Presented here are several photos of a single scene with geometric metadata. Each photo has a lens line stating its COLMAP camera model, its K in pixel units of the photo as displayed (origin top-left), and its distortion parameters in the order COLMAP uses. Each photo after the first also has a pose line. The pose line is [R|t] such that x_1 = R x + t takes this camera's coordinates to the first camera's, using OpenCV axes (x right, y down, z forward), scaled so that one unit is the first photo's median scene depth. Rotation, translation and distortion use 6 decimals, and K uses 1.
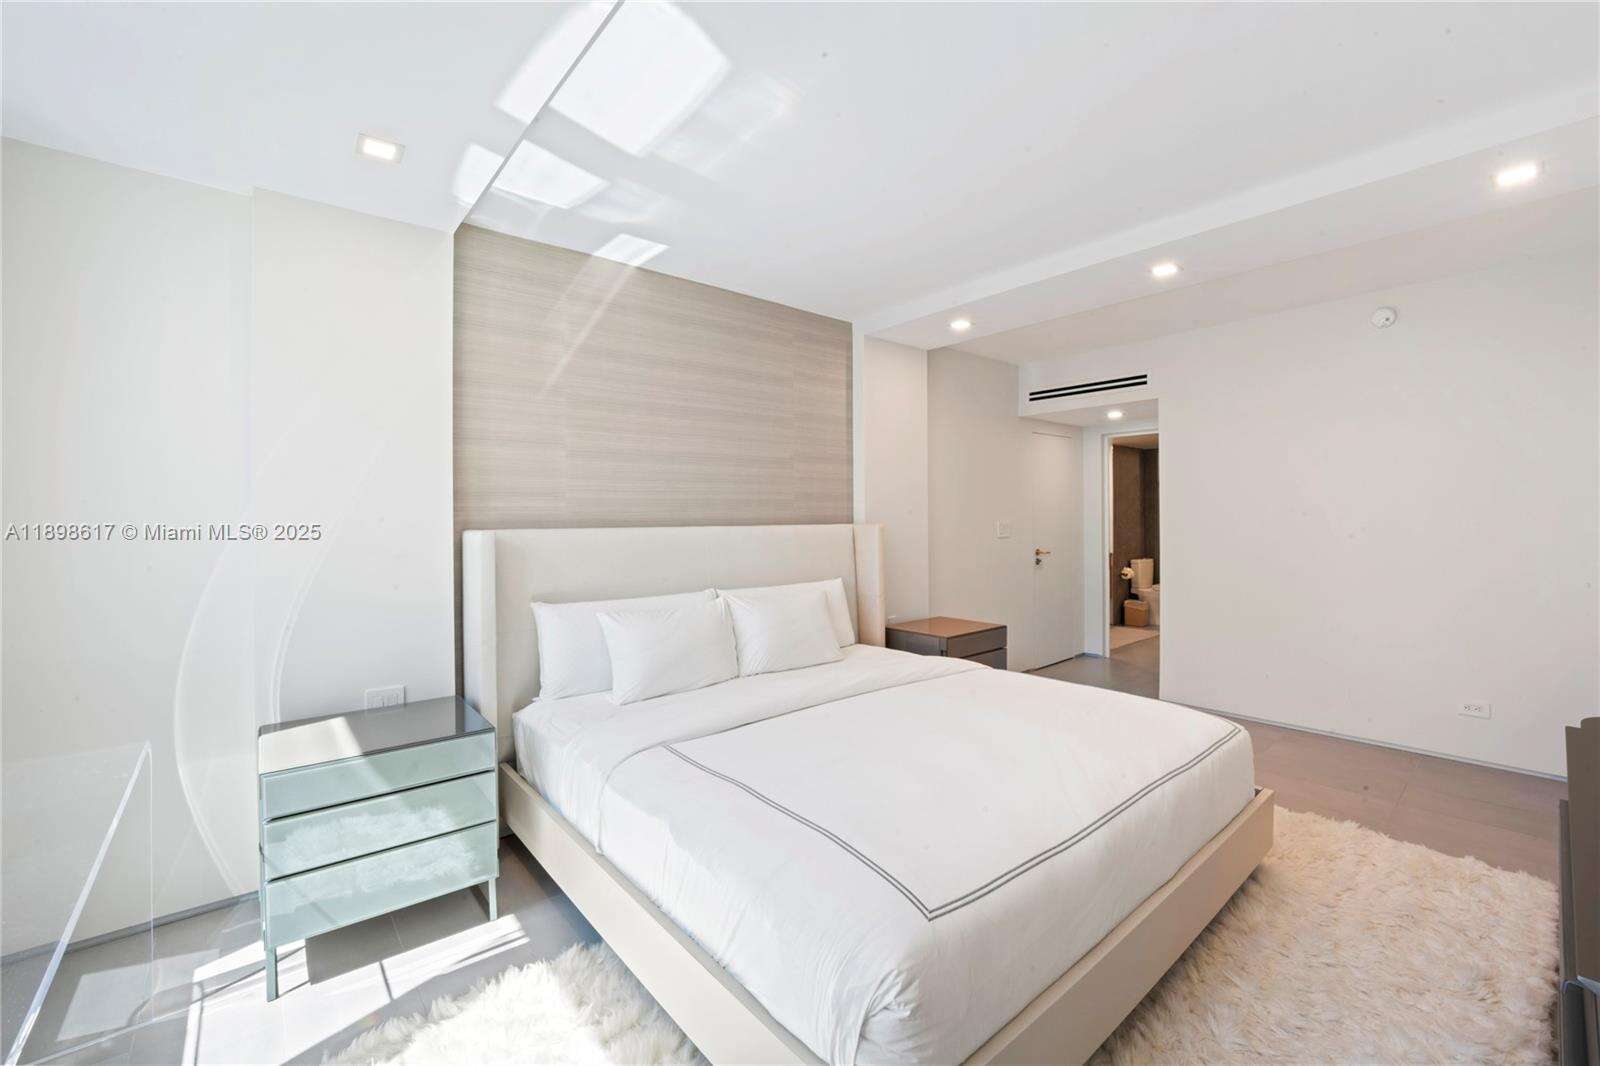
lens RADIAL K [[664.0, 0, 794.8], [0, 664.0, 516.7], [0, 0, 1]] dist [-0.023265, 0.000845]
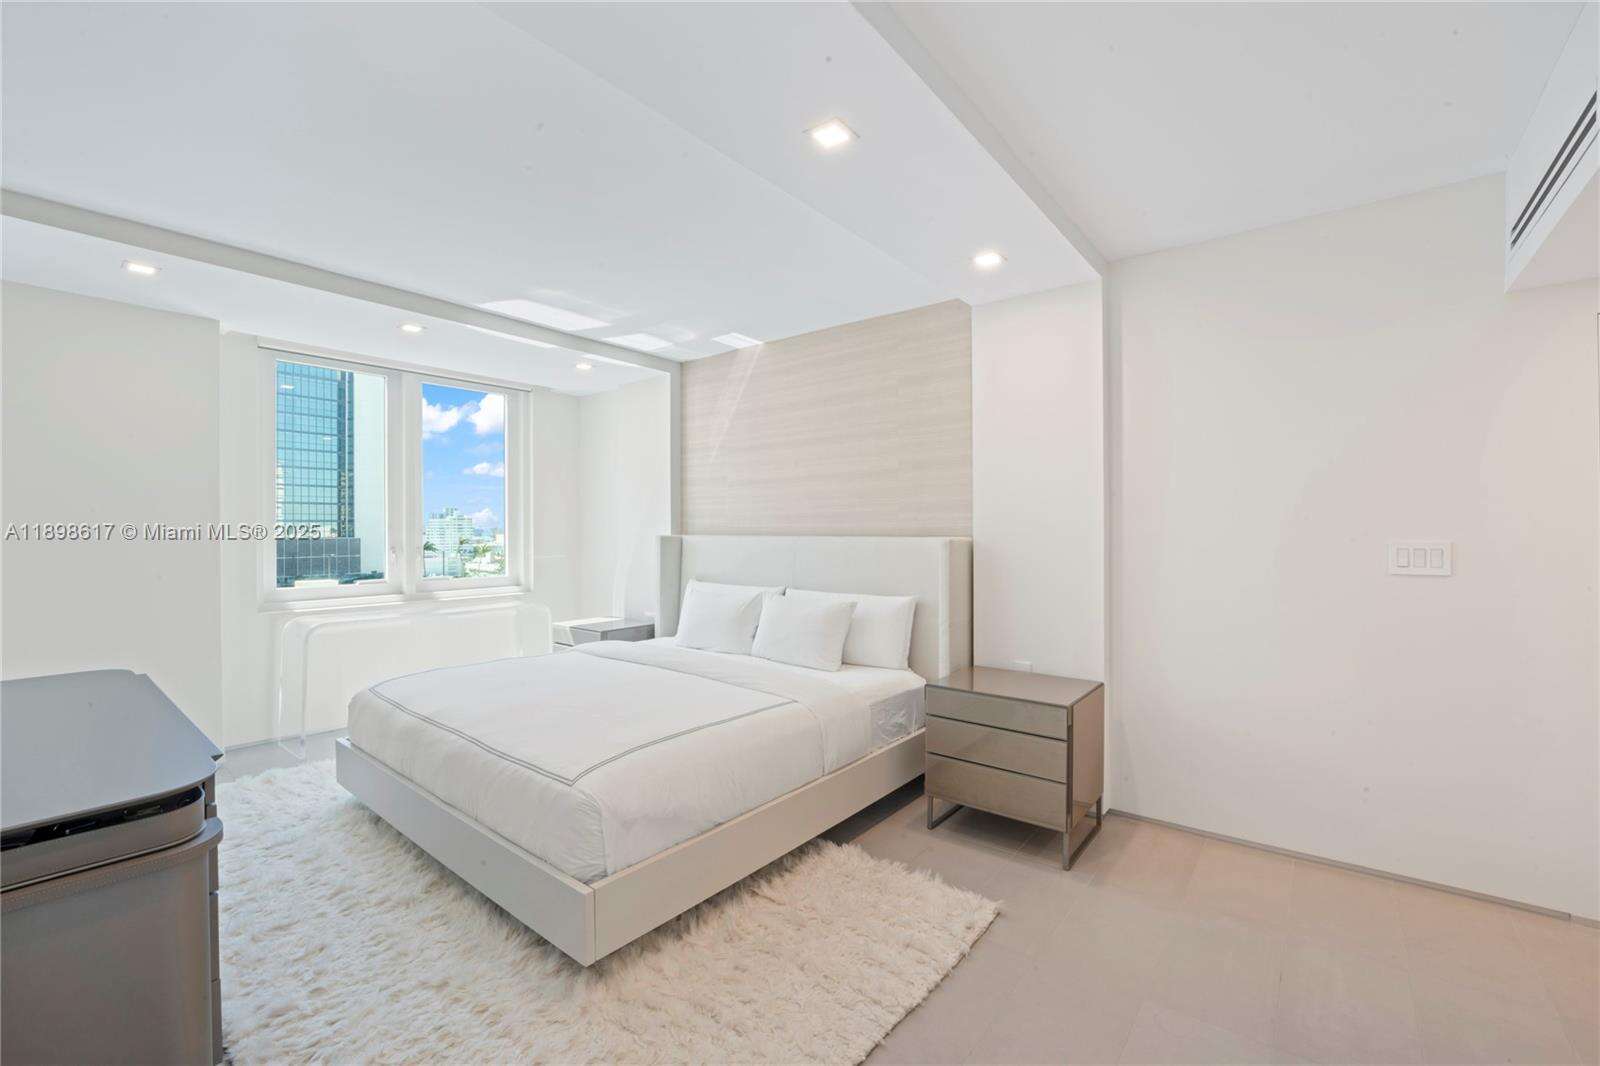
lens RADIAL K [[664.0, 0, 794.8], [0, 664.0, 516.7], [0, 0, 1]] dist [-0.023265, 0.000845]
pose [[0.206095, 0.000161, -0.978532, 1.186772], [0.005644, 0.999983, 0.001353, -0.023826], [0.978516, -0.005801, 0.206091, 0.828872]]
